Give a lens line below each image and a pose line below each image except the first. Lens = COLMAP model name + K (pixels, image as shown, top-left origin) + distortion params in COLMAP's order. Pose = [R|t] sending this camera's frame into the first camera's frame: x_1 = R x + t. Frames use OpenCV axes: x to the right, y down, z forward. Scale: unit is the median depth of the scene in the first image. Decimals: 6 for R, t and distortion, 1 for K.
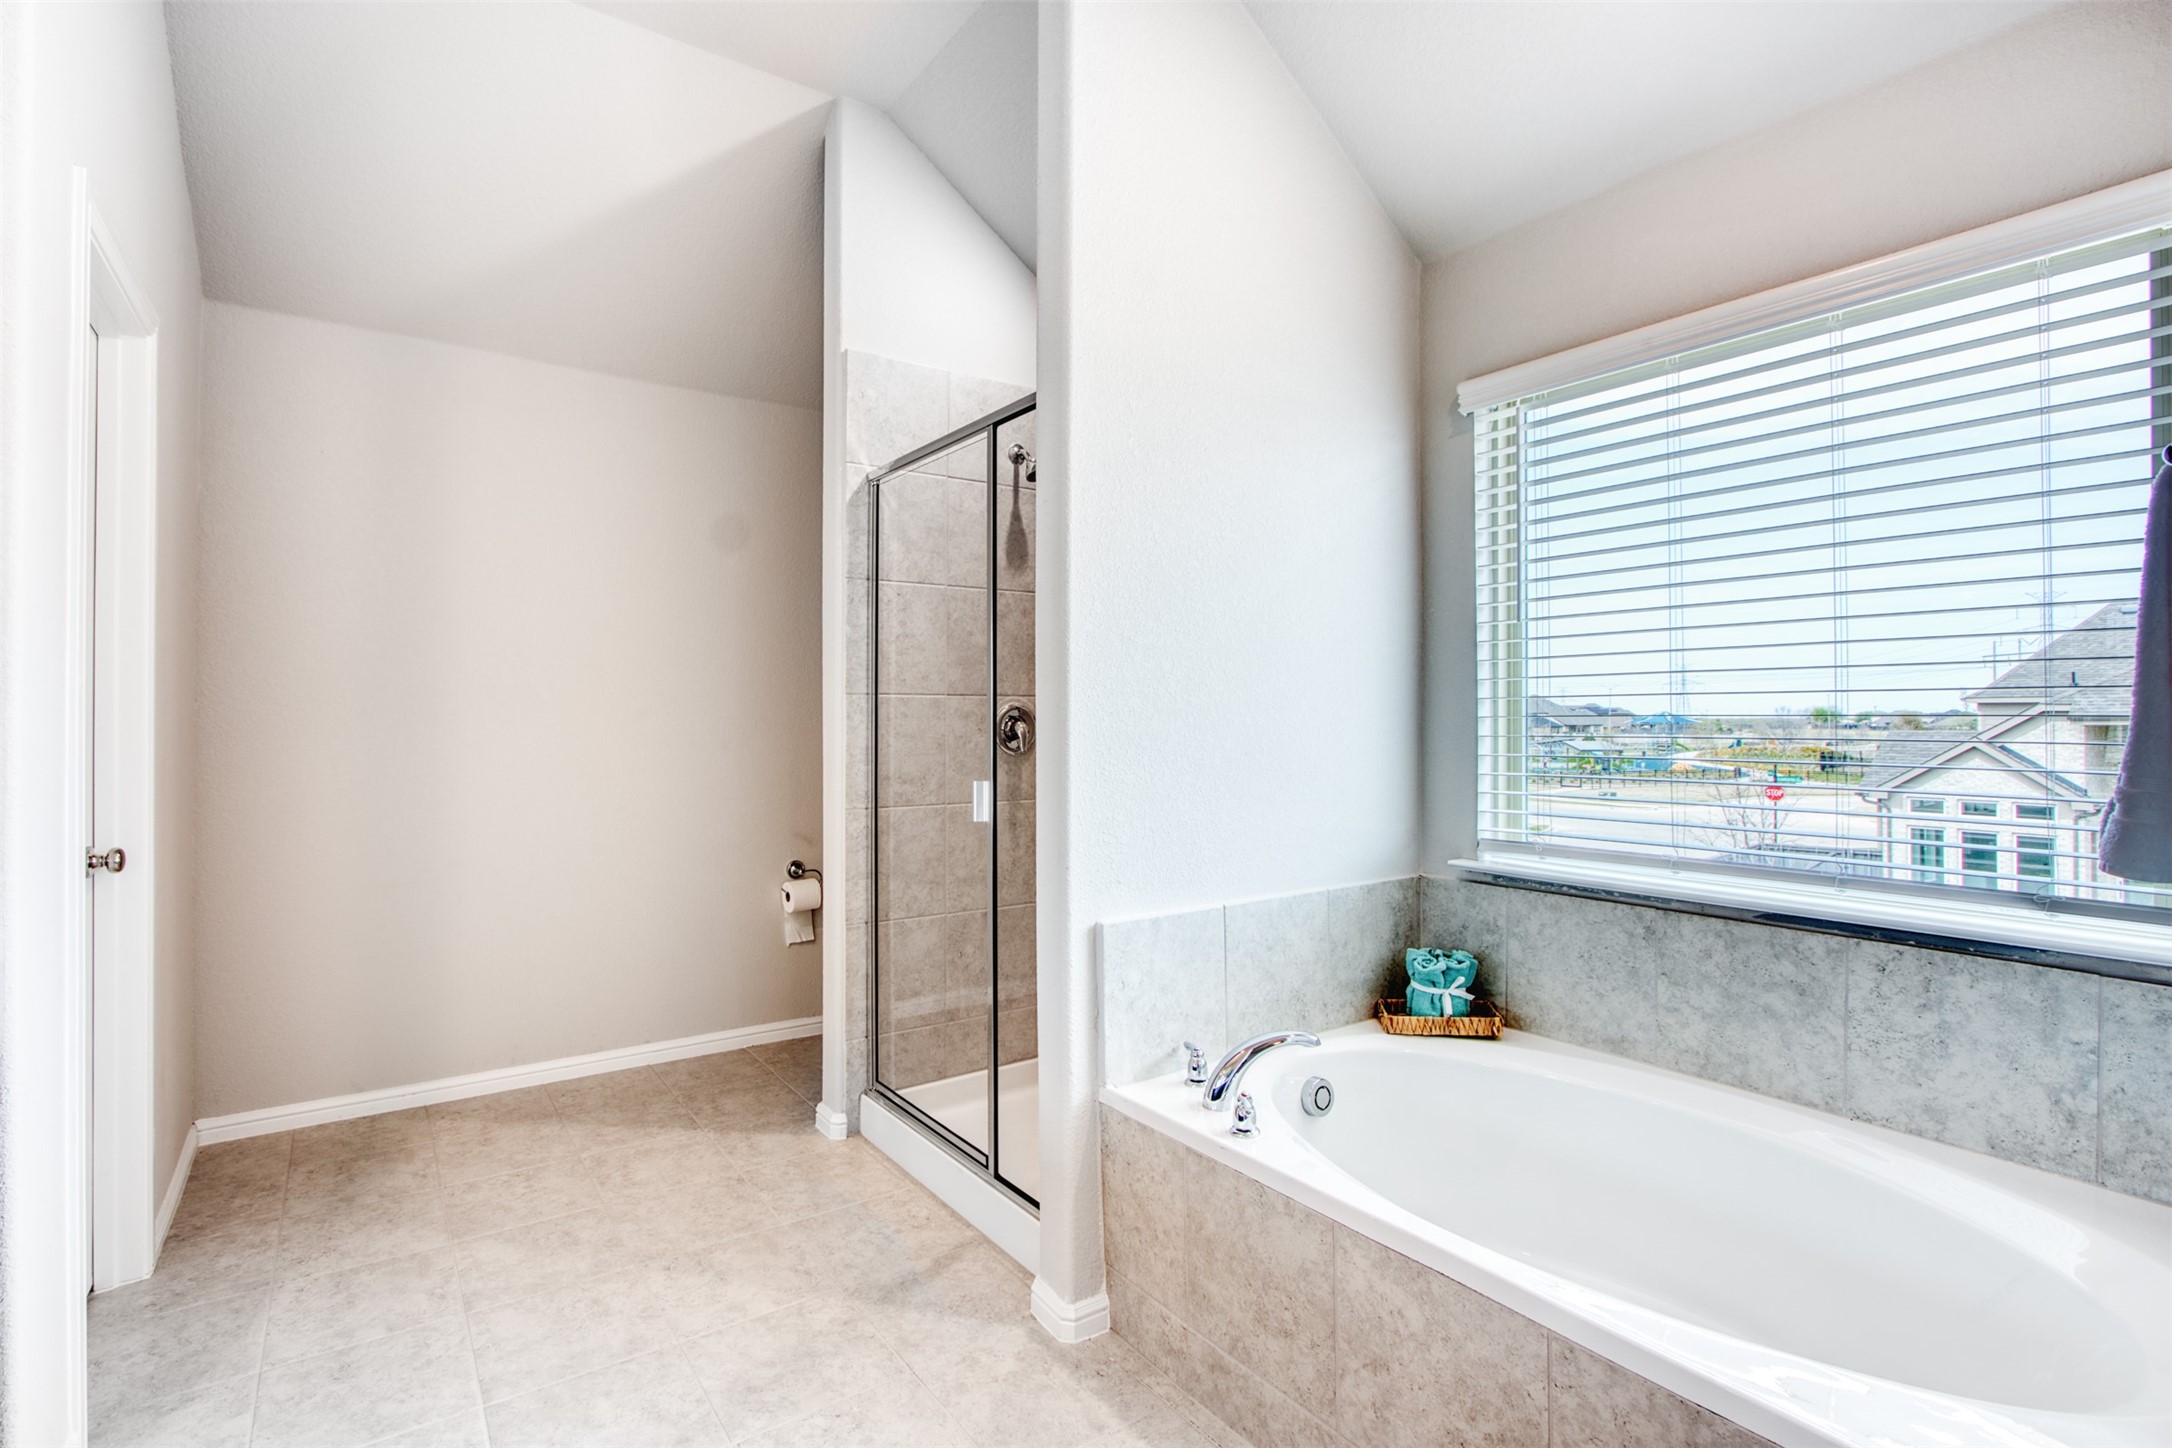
lens RADIAL K [[999.4, 0, 1068.3], [0, 999.4, 720.9], [0, 0, 1]] dist [-0.015708, 0.001581]
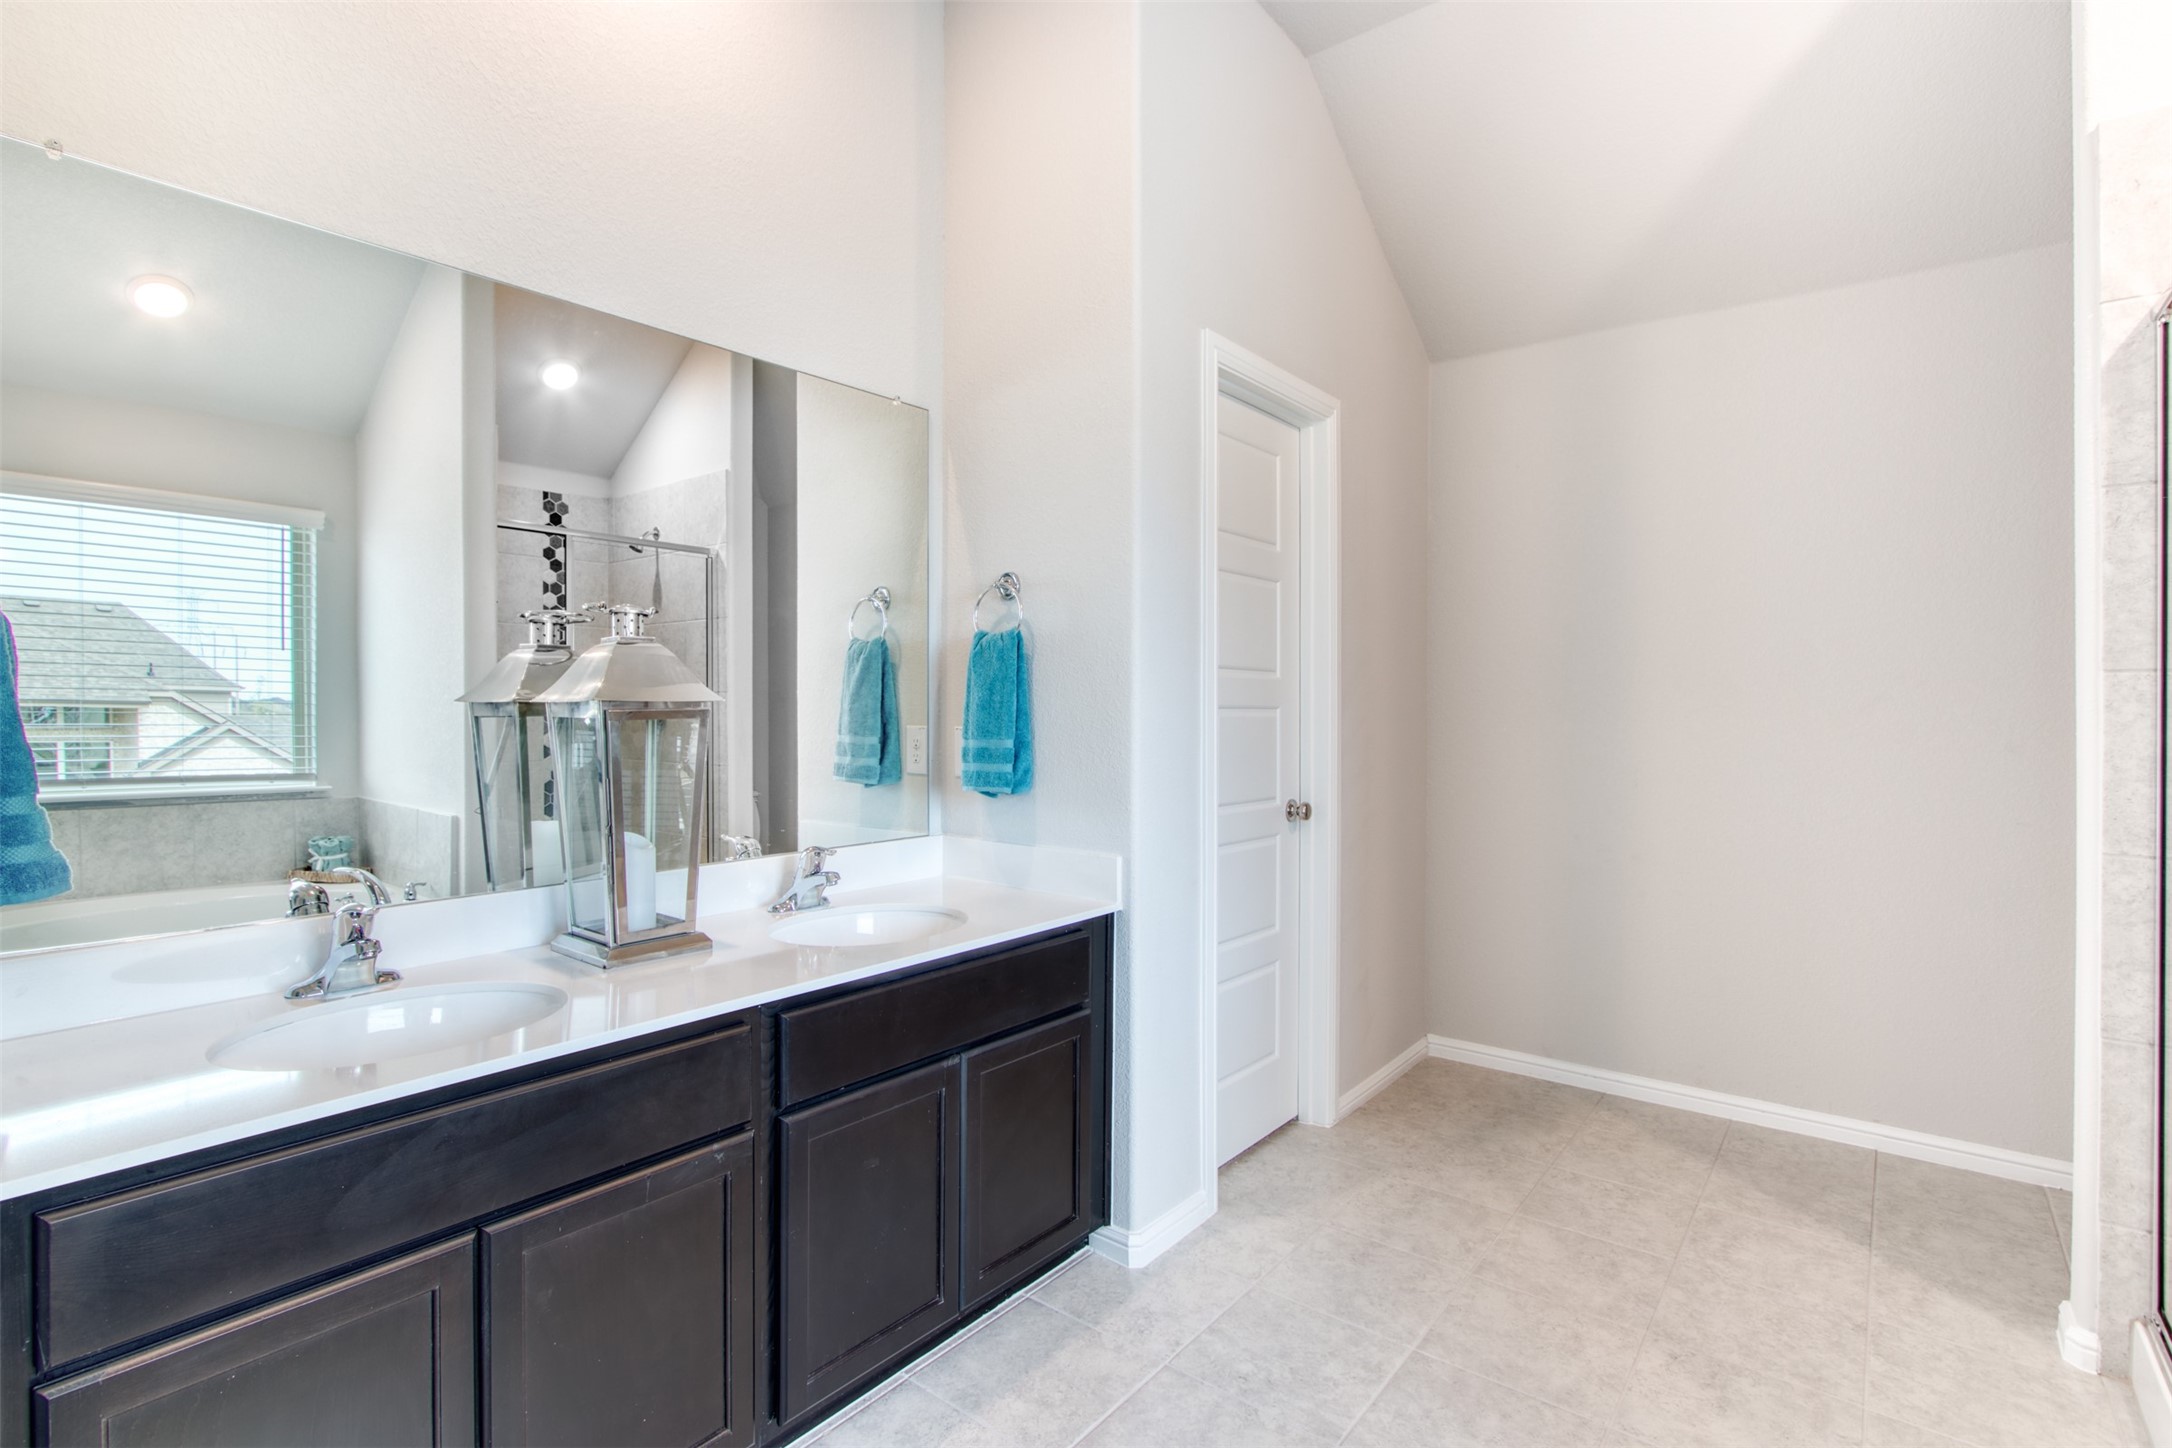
lens RADIAL K [[1050.4, 0, 1084.9], [0, 1050.4, 716.4], [0, 0, 1]] dist [0.005842, 0.000637]
pose [[0.289700, 0.008376, -0.957081, 0.243073], [-0.007194, 0.999953, 0.006574, 0.001981], [0.957090, 0.004981, 0.289747, 0.200968]]
